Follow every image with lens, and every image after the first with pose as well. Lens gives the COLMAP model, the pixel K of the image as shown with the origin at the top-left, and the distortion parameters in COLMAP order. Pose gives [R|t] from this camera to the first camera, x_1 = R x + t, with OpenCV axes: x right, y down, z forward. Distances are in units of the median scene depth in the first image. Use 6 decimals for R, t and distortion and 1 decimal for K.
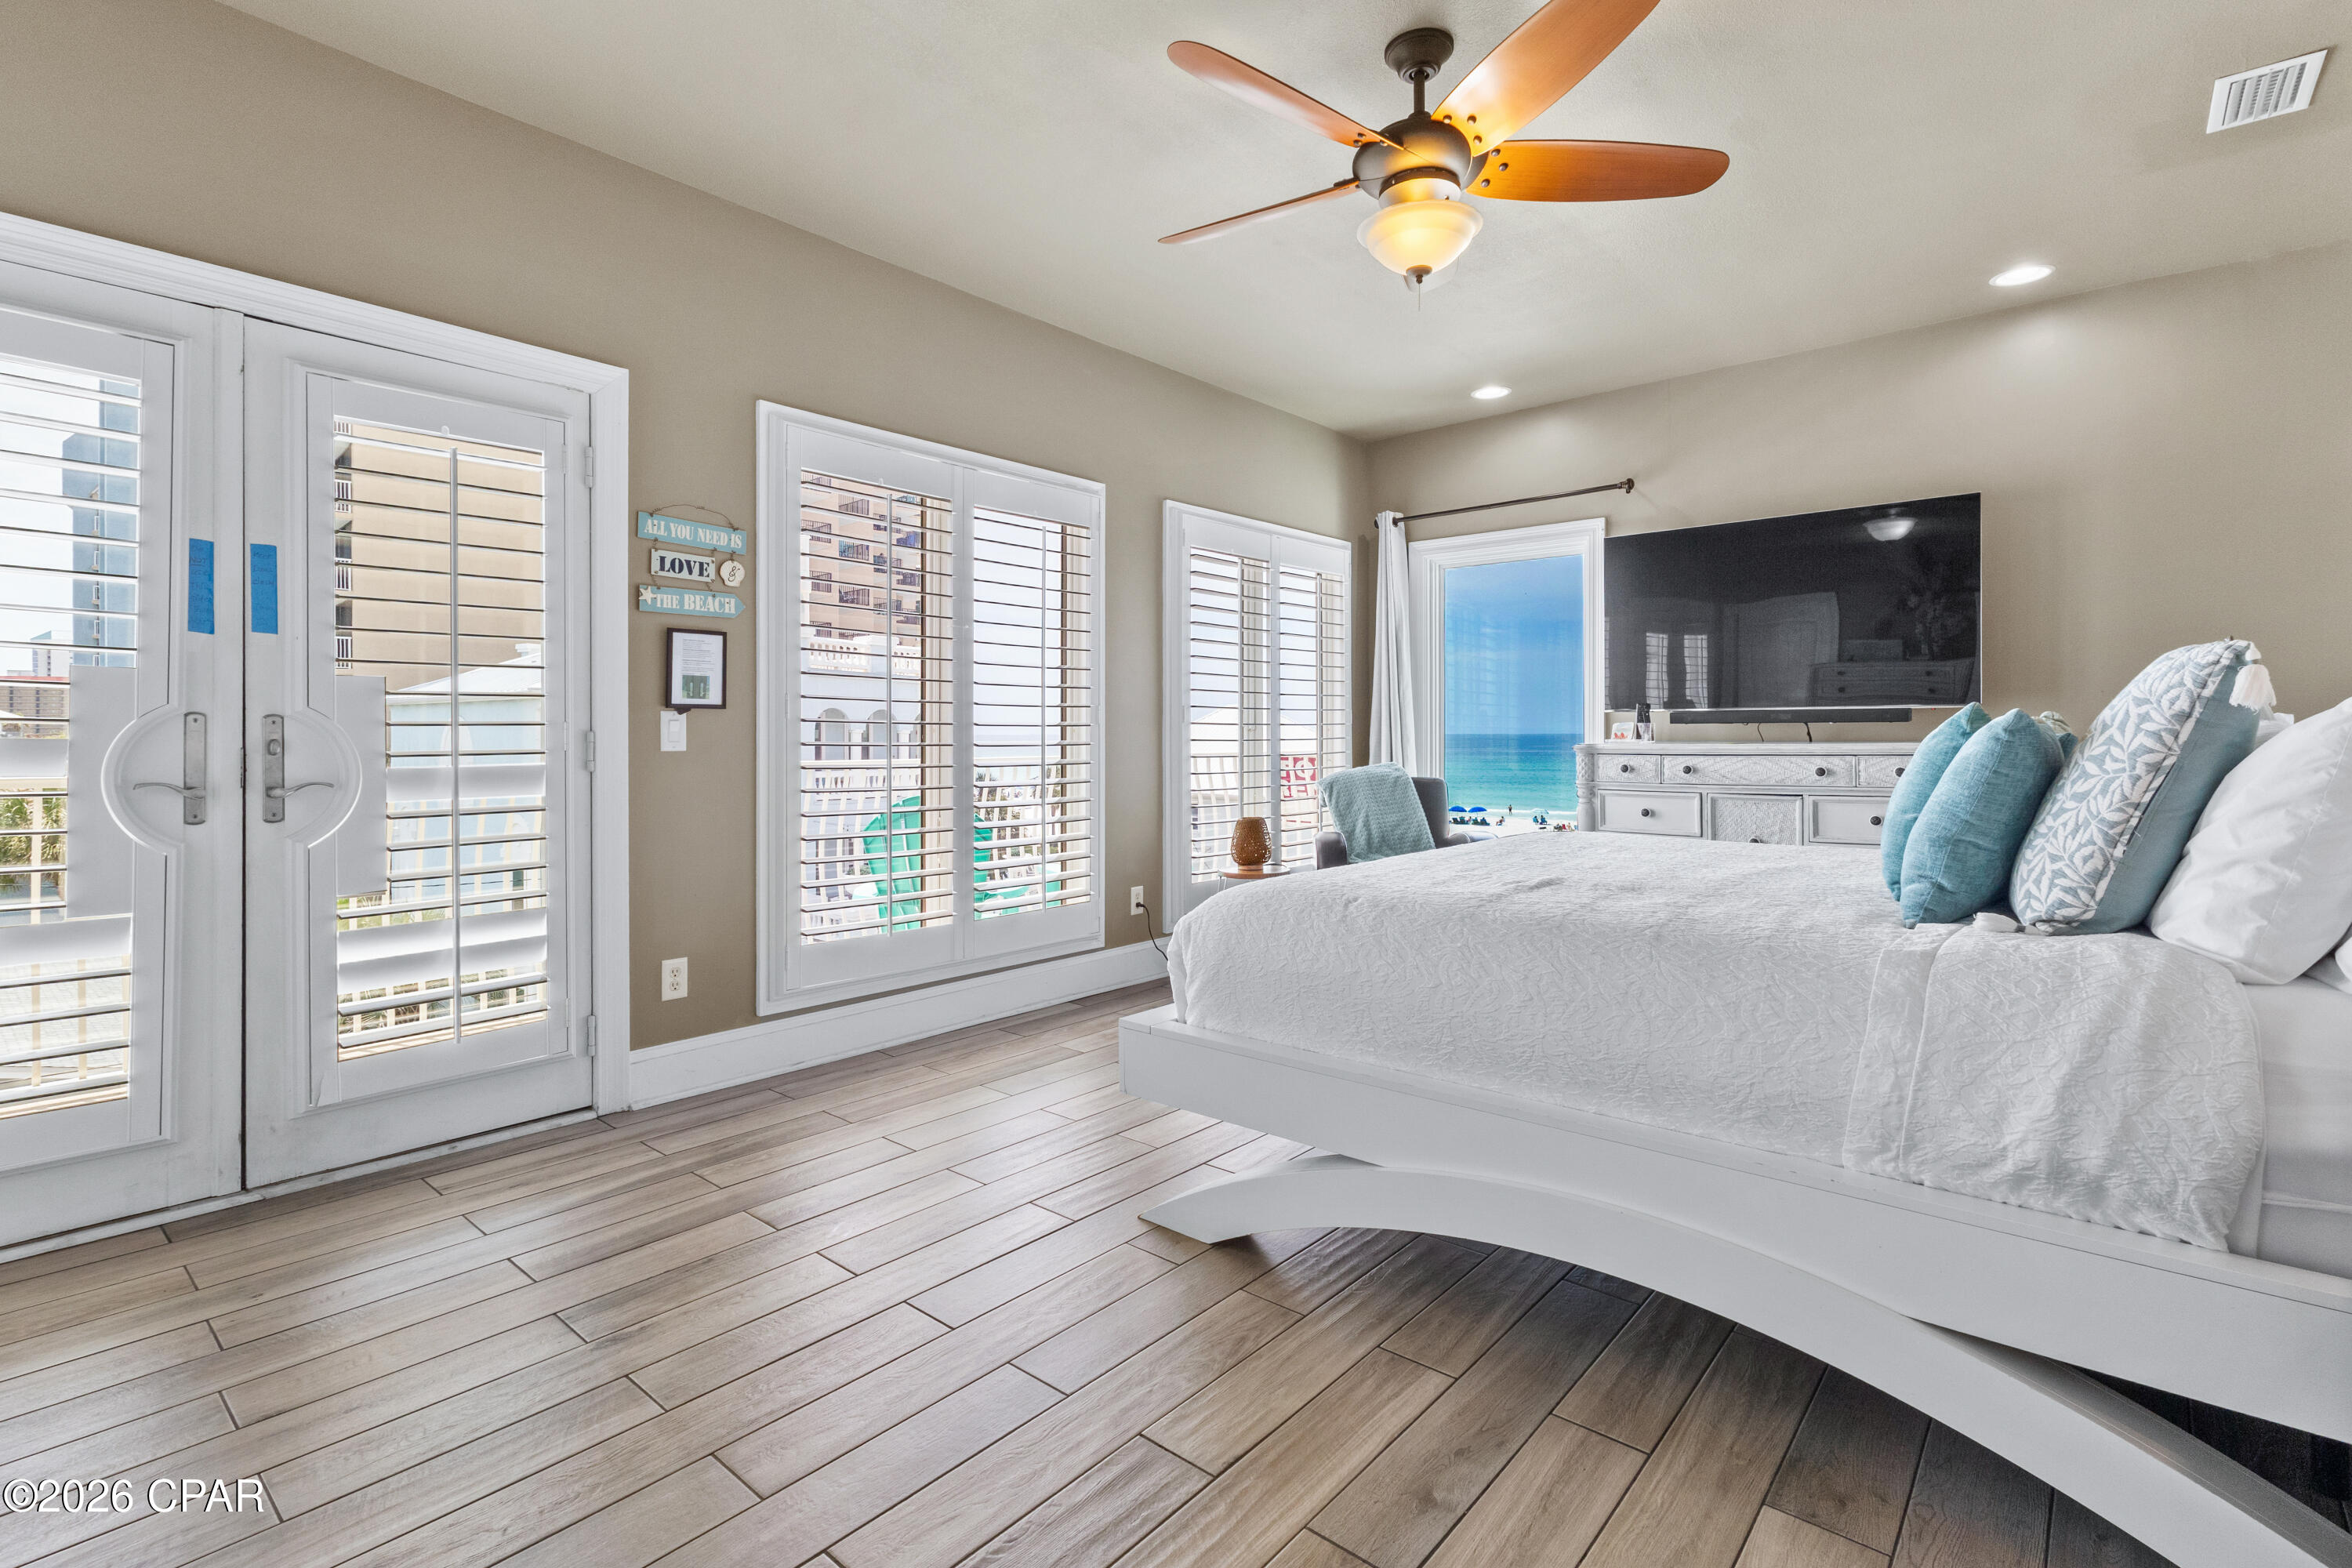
lens RADIAL K [[1107.3, 0, 1176.0], [0, 1107.3, 733.7], [0, 0, 1]] dist [0.010455, 0.000065]
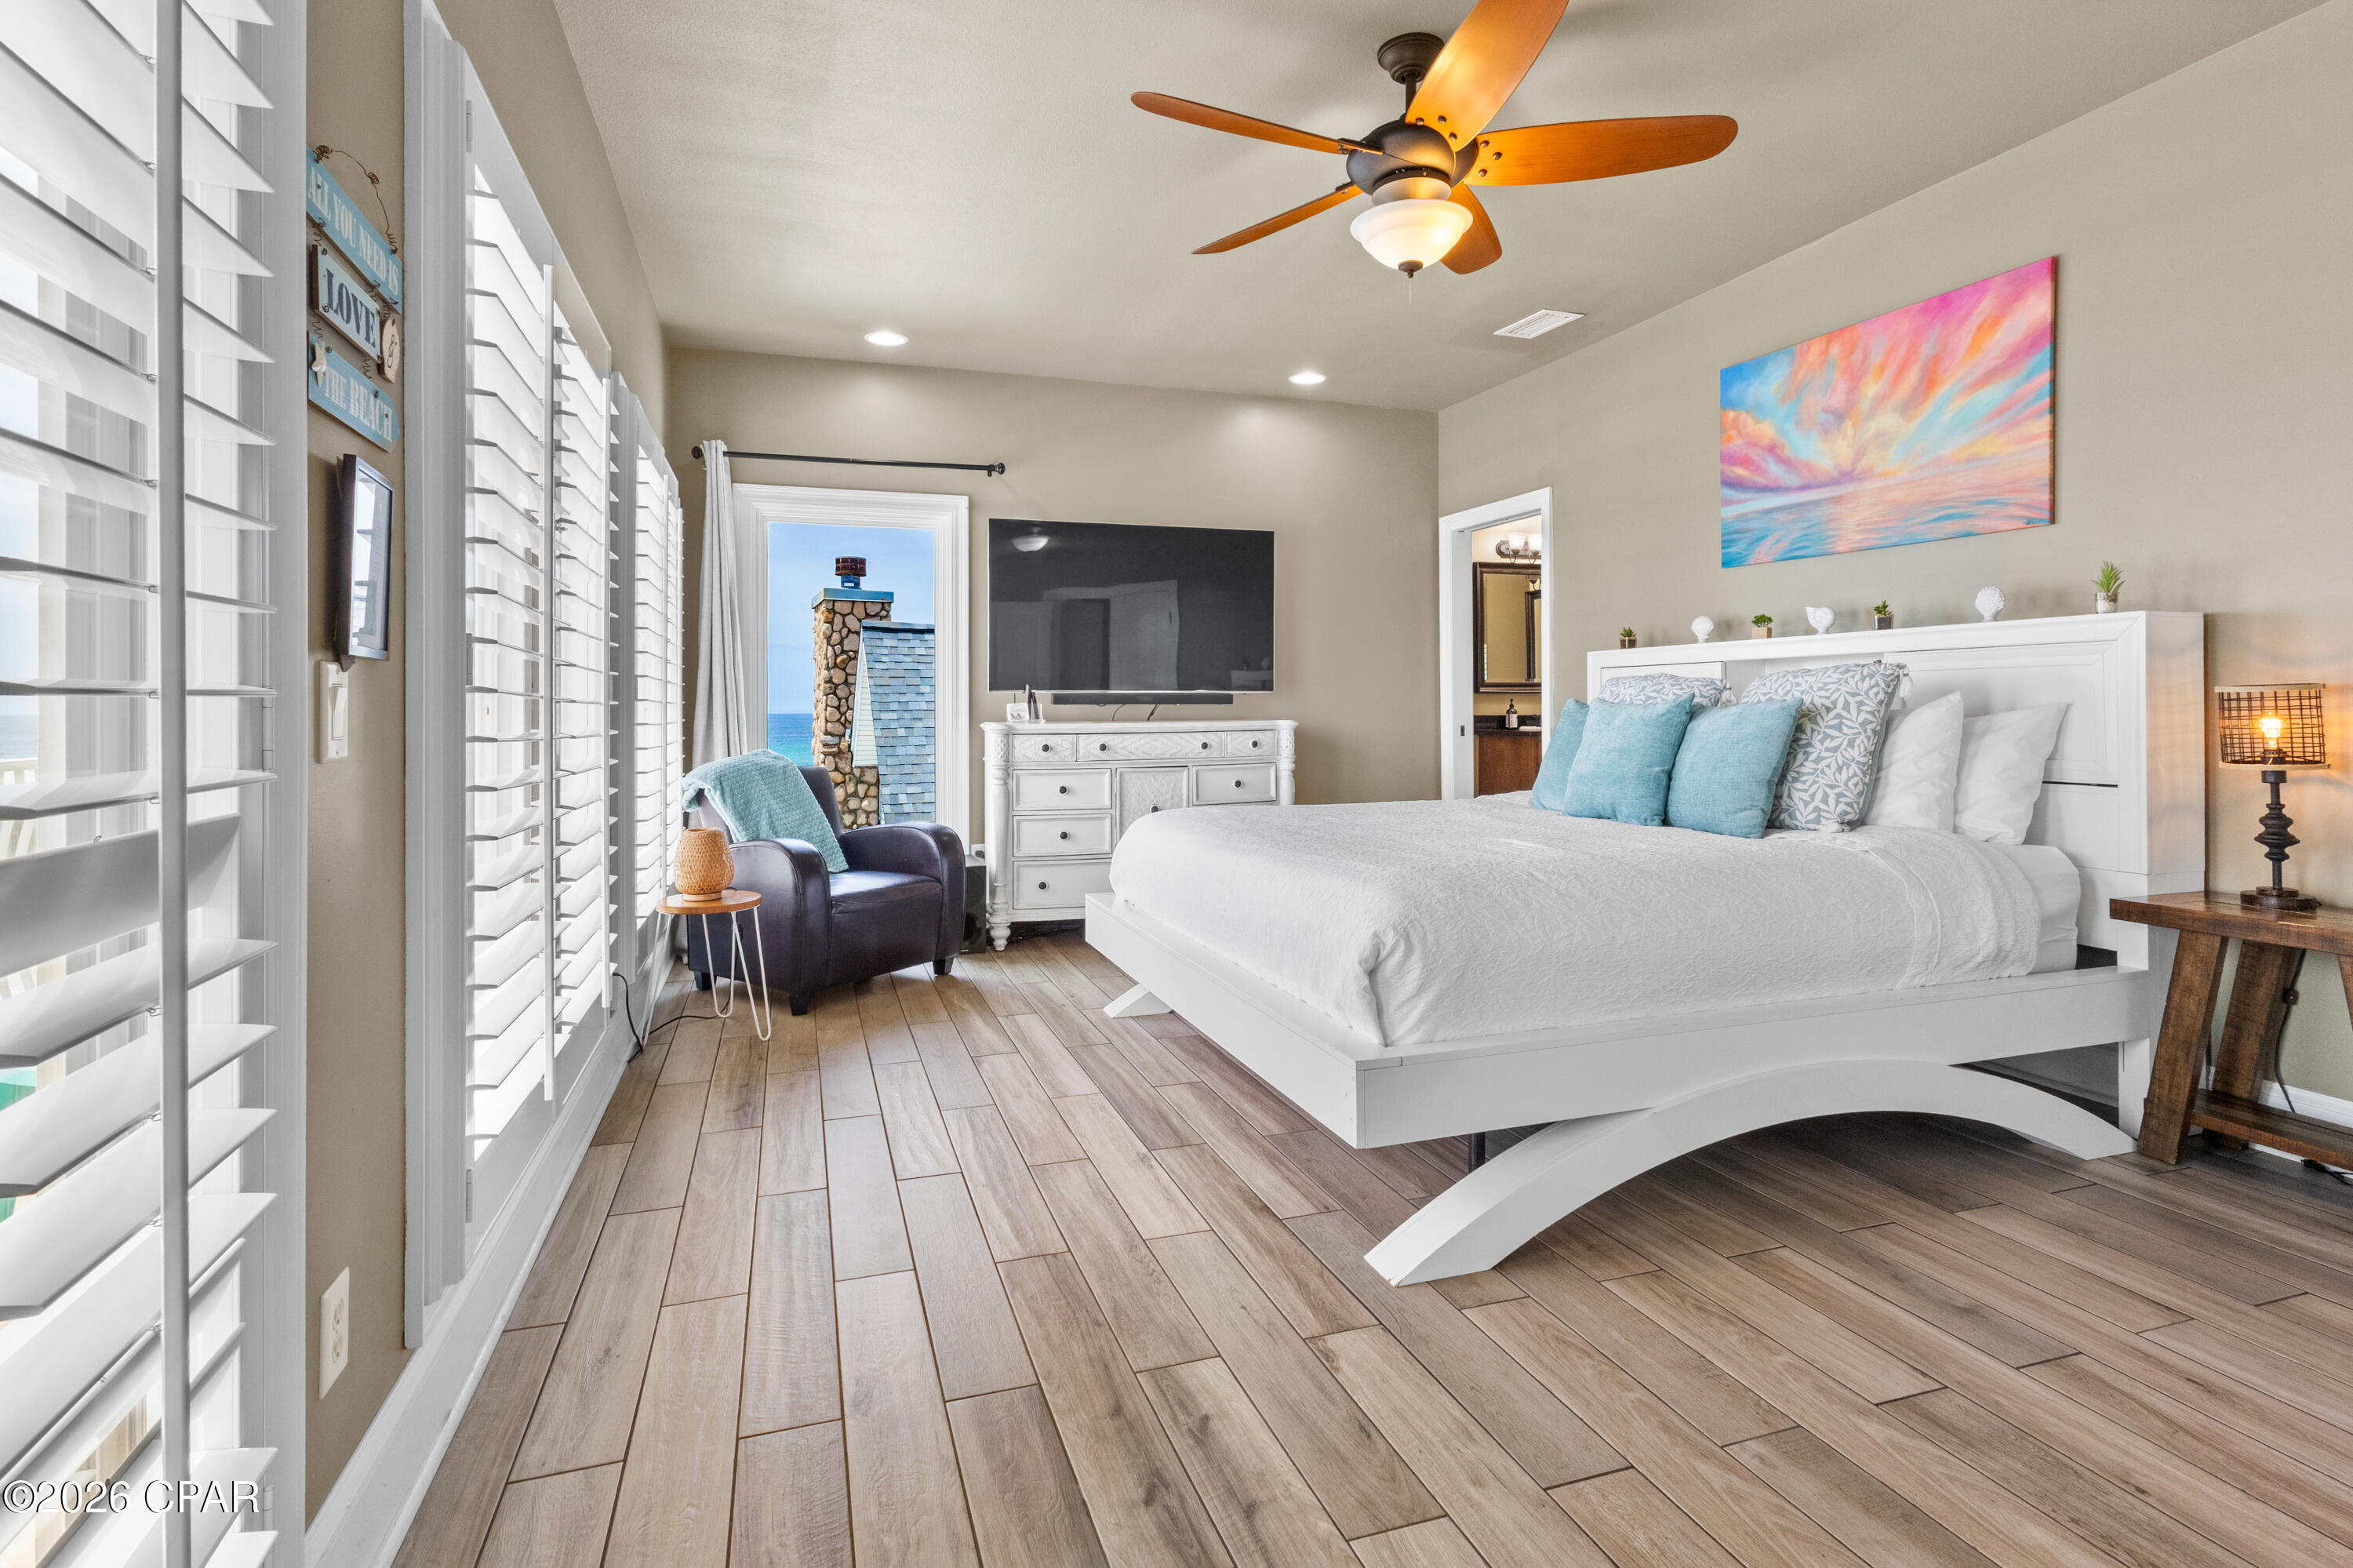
lens RADIAL K [[1142.2, 0, 1172.2], [0, 1142.2, 710.1], [0, 0, 1]] dist [0.003746, 0.000281]
pose [[0.512919, 0.001668, 0.858435, -0.802718], [0.002257, 0.999992, -0.003292, -0.000088], [-0.858434, 0.003626, 0.512911, 0.645482]]
